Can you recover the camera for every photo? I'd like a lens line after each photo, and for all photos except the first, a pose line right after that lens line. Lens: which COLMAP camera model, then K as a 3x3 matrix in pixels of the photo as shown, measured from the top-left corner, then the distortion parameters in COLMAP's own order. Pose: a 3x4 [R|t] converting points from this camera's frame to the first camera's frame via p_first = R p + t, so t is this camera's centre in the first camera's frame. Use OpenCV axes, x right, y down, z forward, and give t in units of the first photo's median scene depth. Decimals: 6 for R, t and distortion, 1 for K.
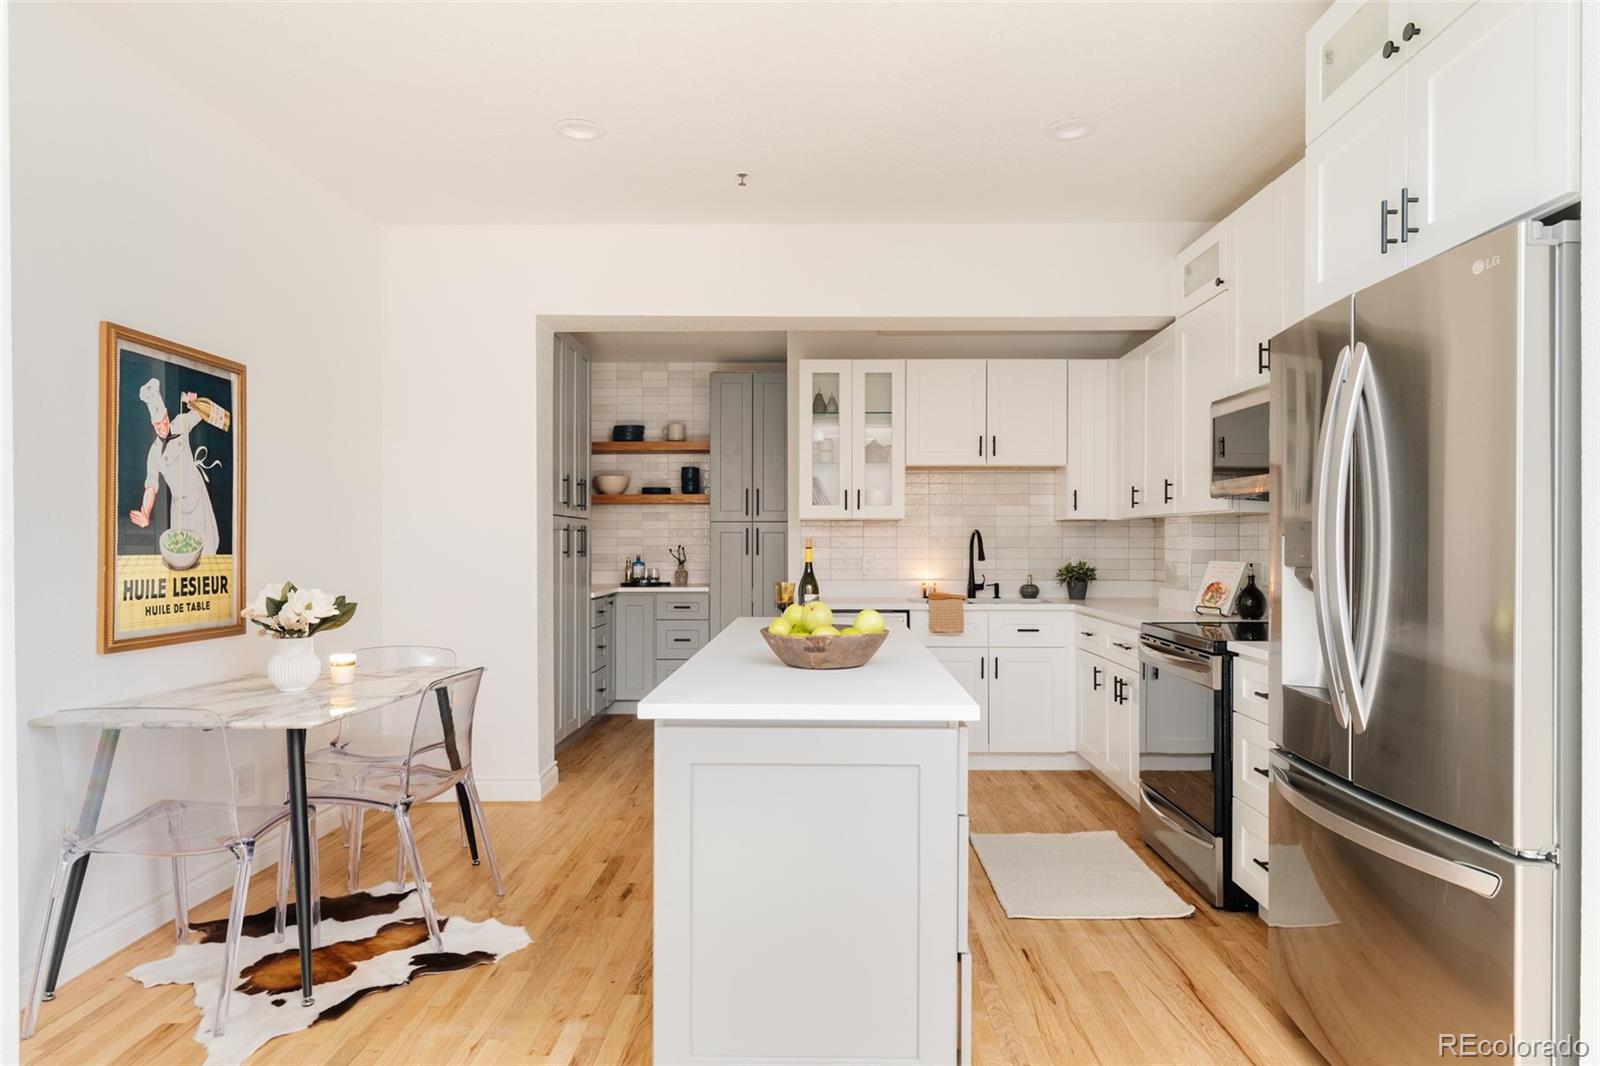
lens RADIAL K [[949.8, 0, 800.0], [0, 949.8, 533.0], [0, 0, 1]] dist [0.000227, 0.000256]
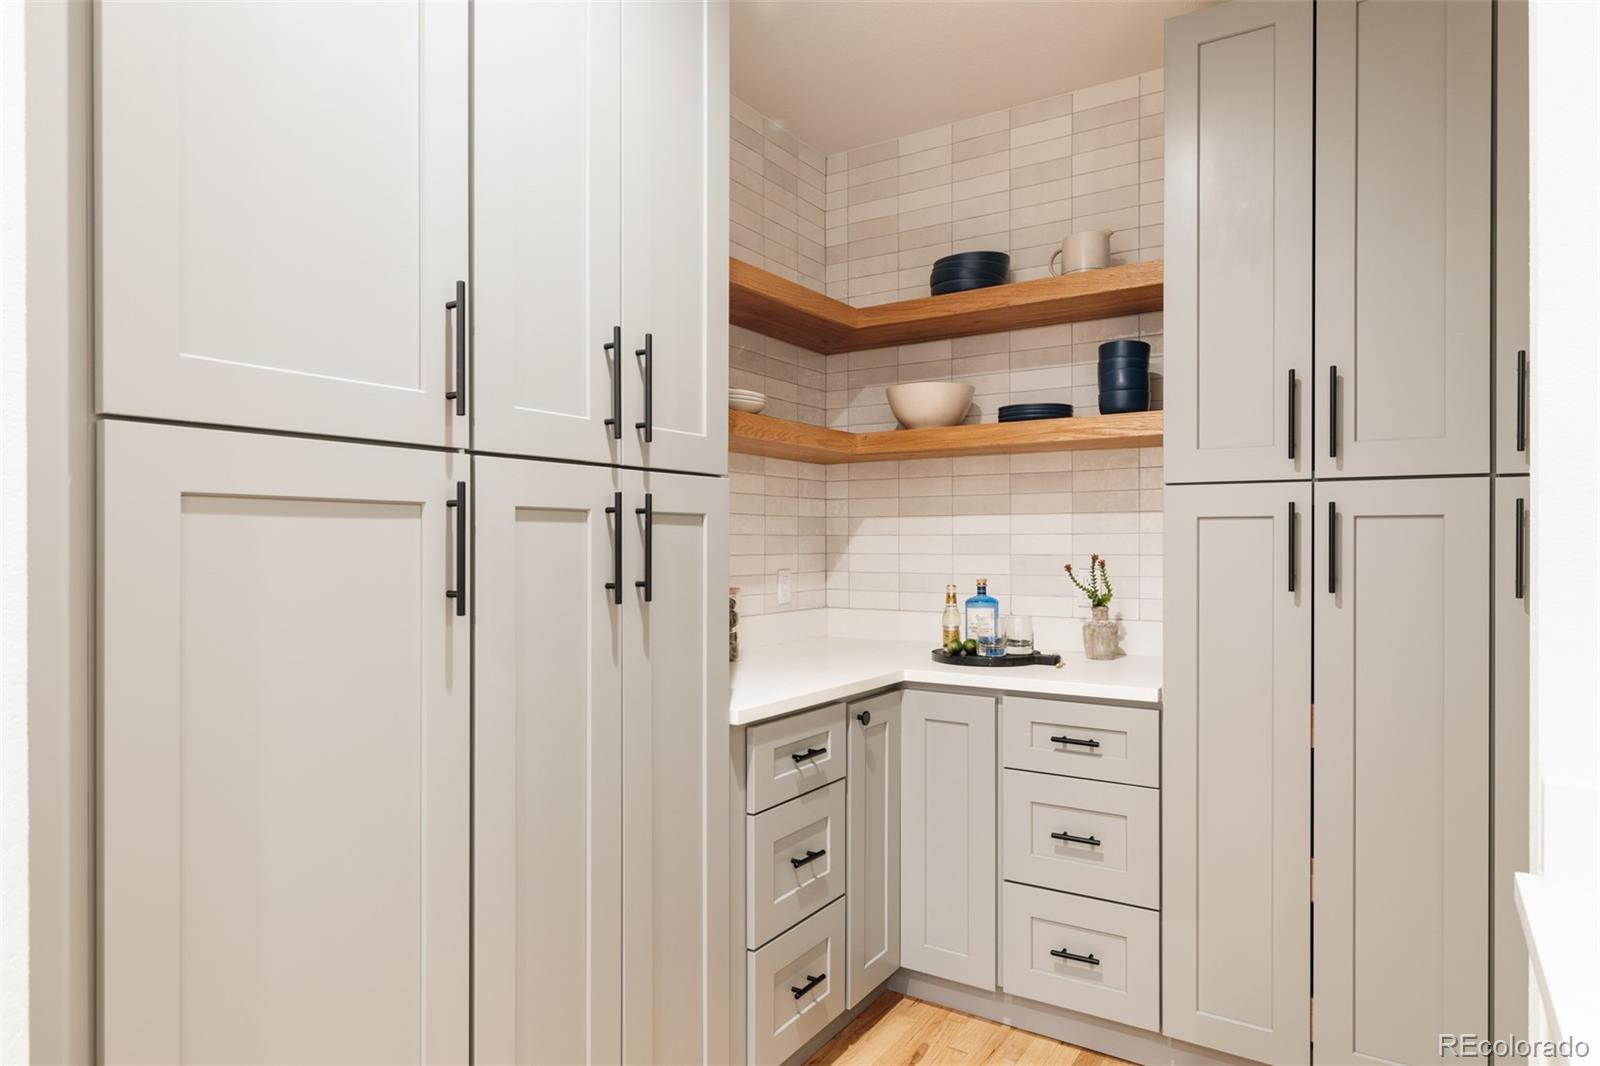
lens RADIAL K [[949.8, 0, 800.0], [0, 949.8, 533.0], [0, 0, 1]] dist [0.000227, 0.000256]
pose [[0.849422, -0.004389, -0.527696, -0.061789], [0.006514, 0.999976, 0.002169, 0.005921], [0.527674, -0.005280, 0.849431, 1.369845]]
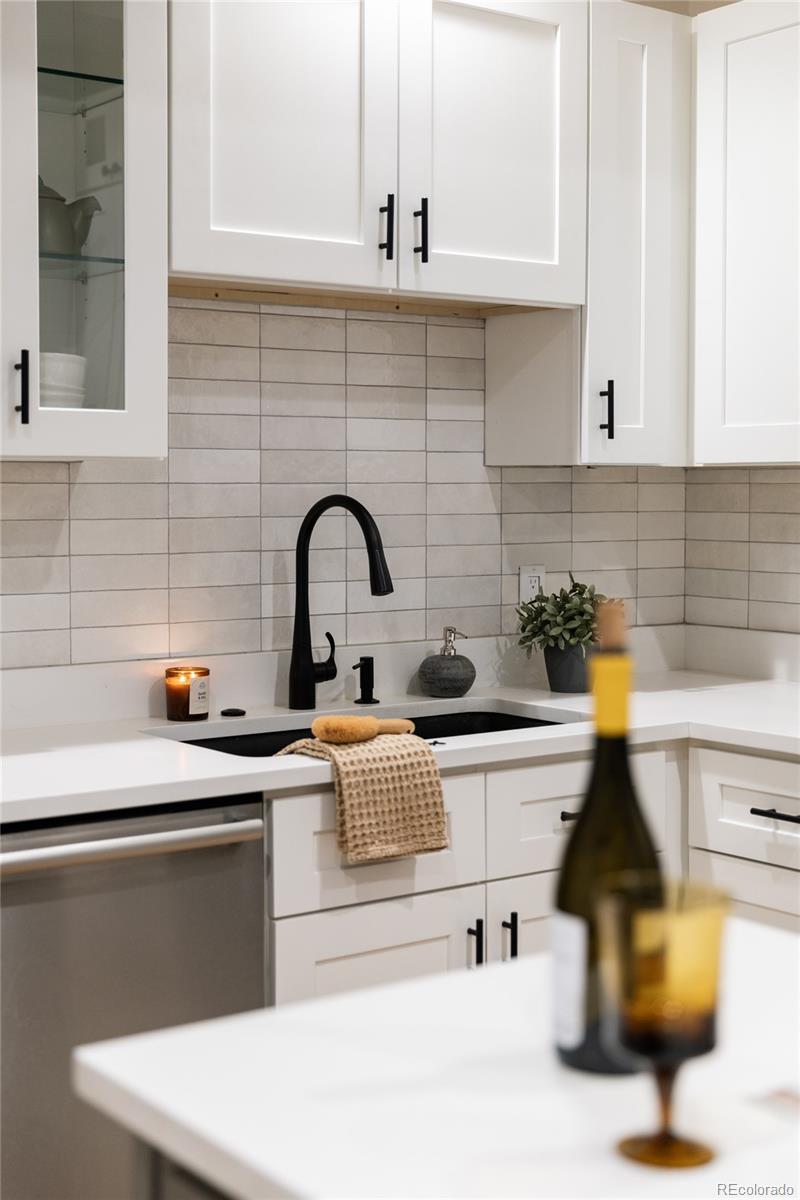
lens RADIAL K [[1682.9, 0, 400.0], [0, 1682.9, 600.0], [0, 0, 1]] dist [0.025670, 0.001608]
pose [[0.796245, -0.045323, 0.603274, -0.233968], [-0.000941, 0.997096, 0.076153, -0.019725], [-0.604974, -0.061205, 0.793890, 0.905269]]
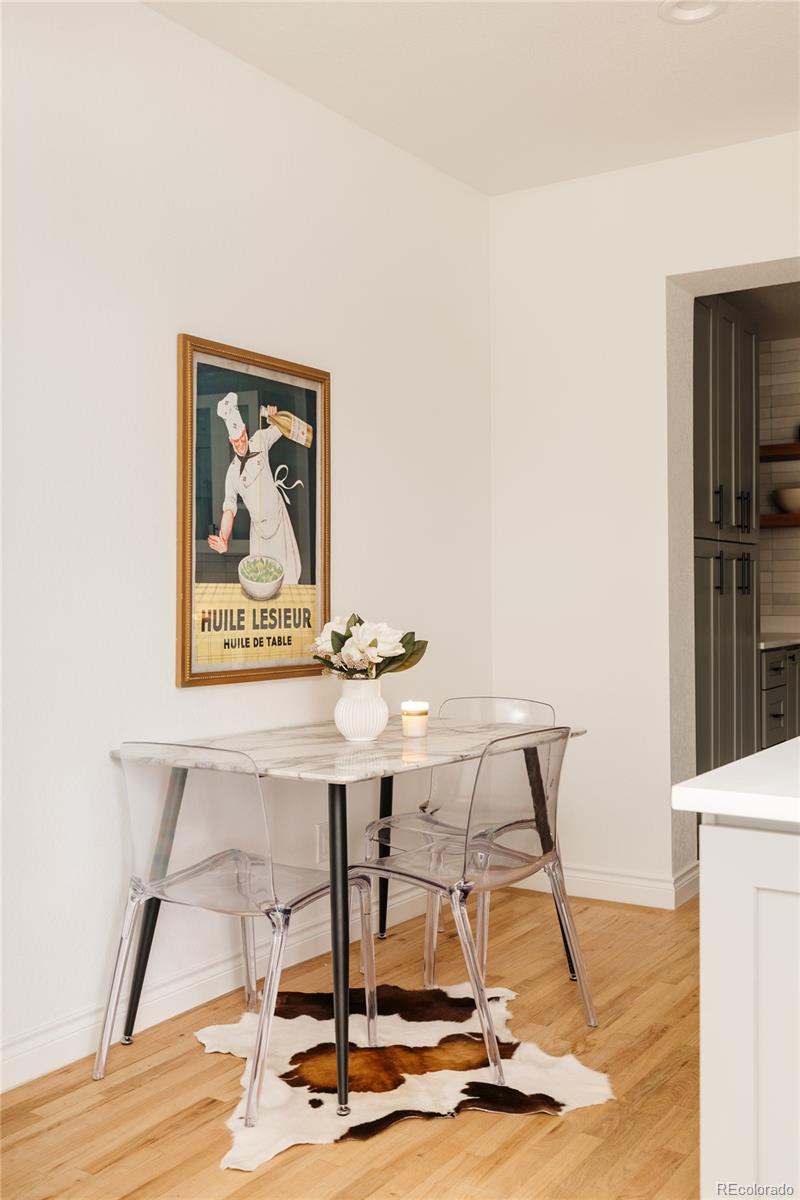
lens RADIAL K [[1172.7, 0, 397.9], [0, 1172.7, 575.1], [0, 0, 1]] dist [0.007381, -0.027003]
pose [[0.846478, -0.008132, -0.532362, 0.060634], [0.007605, 0.999966, -0.003182, 0.019147], [0.532370, -0.001355, 0.846511, 0.116057]]
